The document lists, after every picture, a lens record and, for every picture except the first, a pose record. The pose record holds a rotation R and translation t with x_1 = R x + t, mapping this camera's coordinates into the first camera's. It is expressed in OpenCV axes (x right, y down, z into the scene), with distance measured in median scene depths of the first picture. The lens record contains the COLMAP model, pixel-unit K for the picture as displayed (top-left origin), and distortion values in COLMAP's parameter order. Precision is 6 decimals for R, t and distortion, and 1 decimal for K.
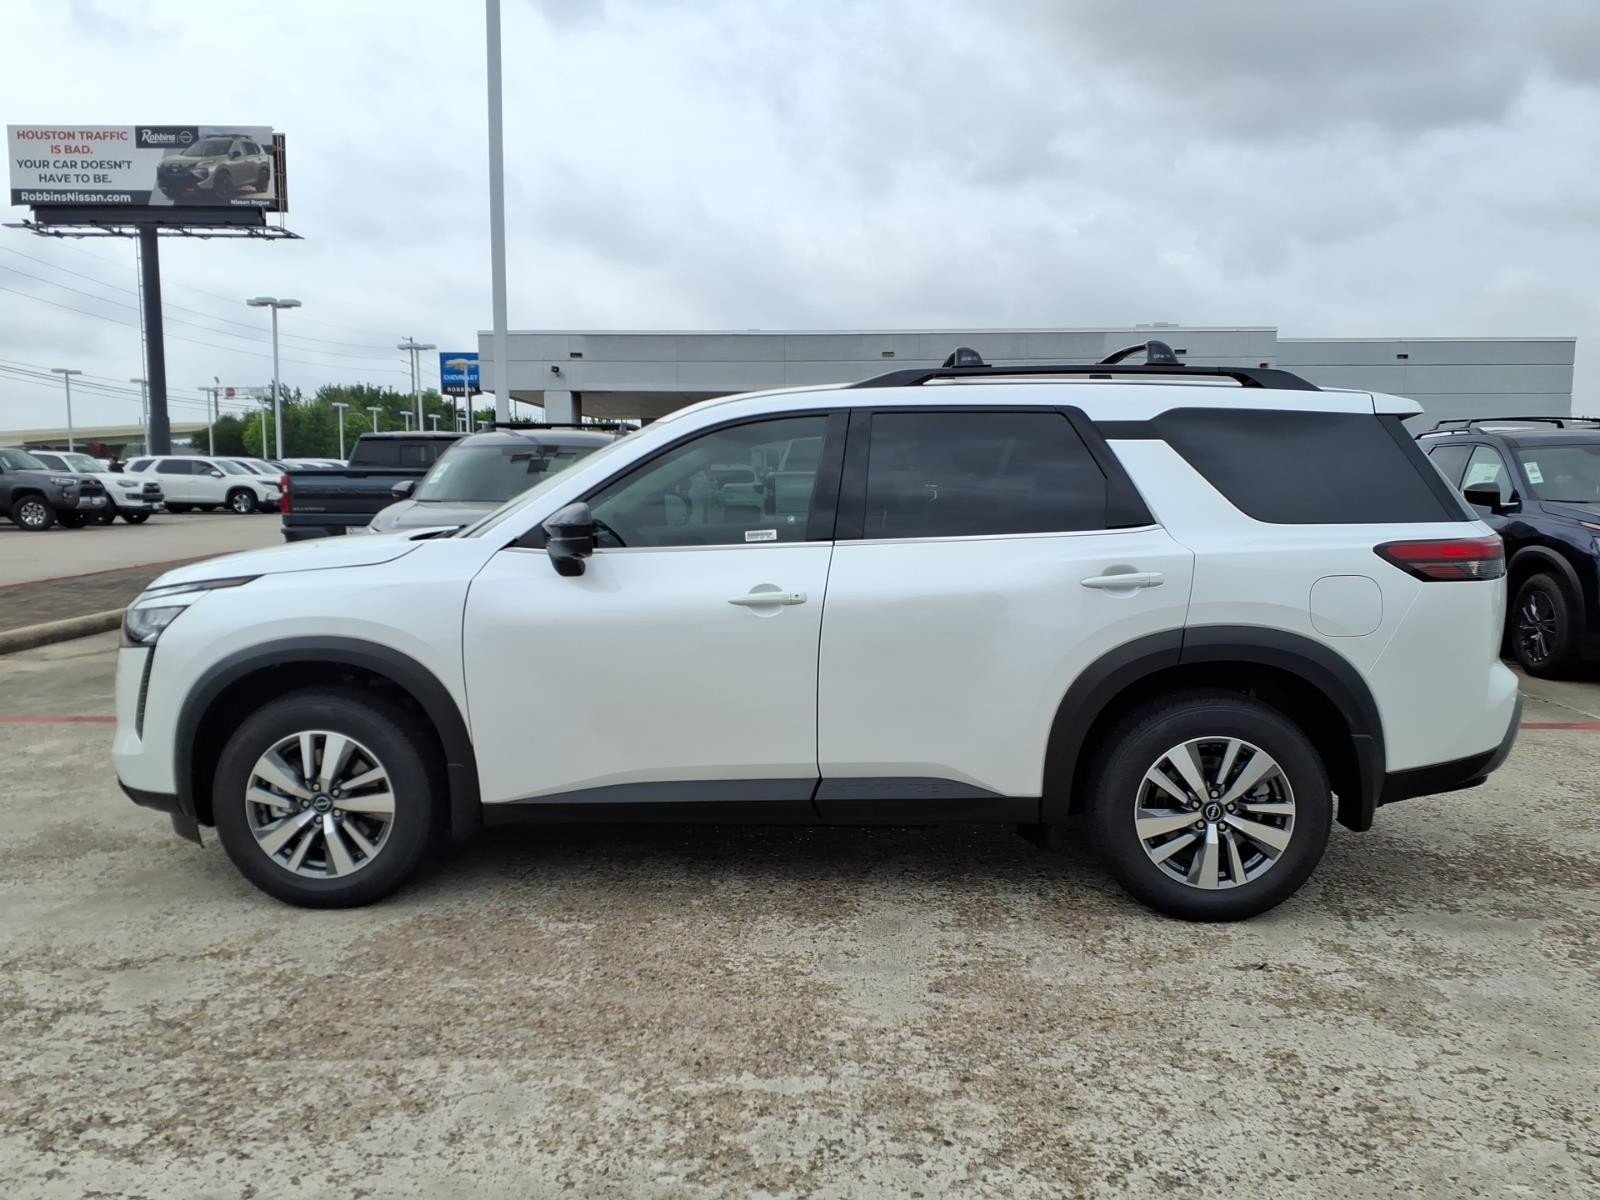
lens RADIAL K [[2541.3, 0, 766.4], [0, 2541.3, 597.3], [0, 0, 1]] dist [0.264314, -0.903929]
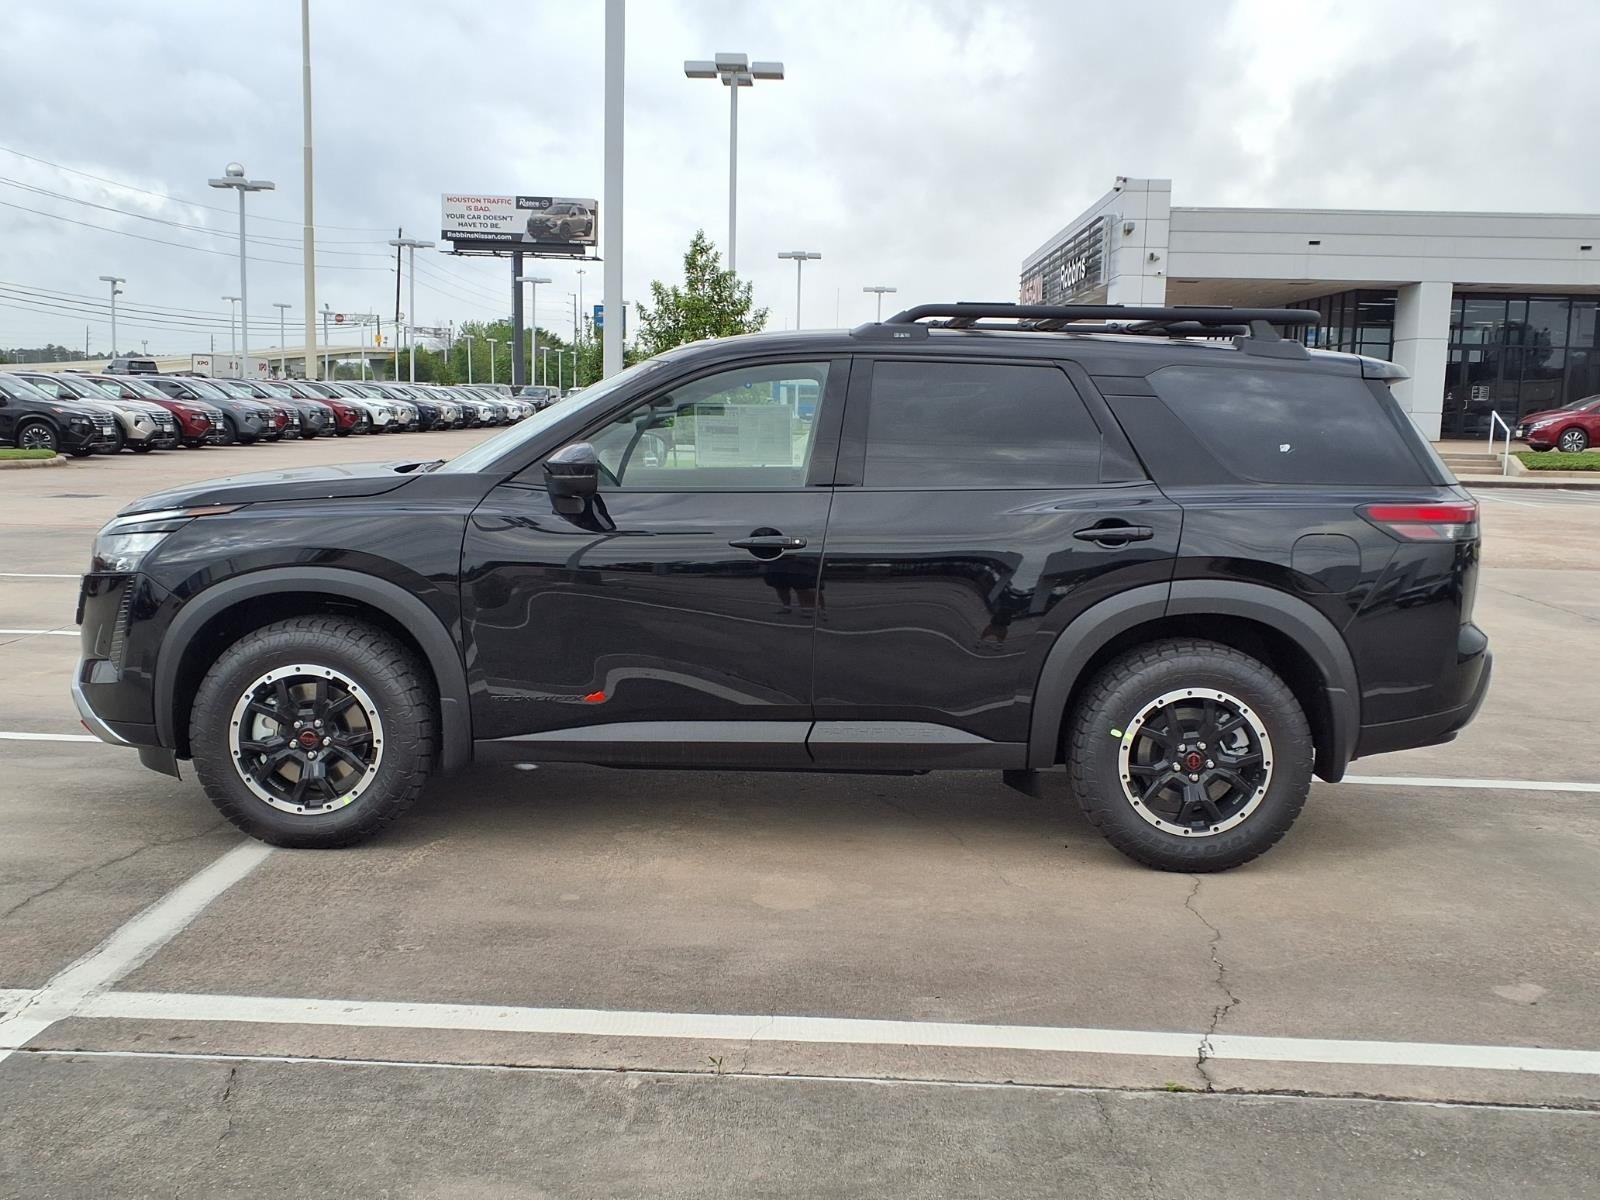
lens RADIAL K [[2541.3, 0, 766.4], [0, 2541.3, 597.3], [0, 0, 1]] dist [0.264314, -0.903929]
pose [[0.999670, 0.025421, 0.003821, -0.072992], [-0.025492, 0.999475, 0.020006, 0.050440], [-0.003310, -0.020096, 0.999793, -0.741079]]
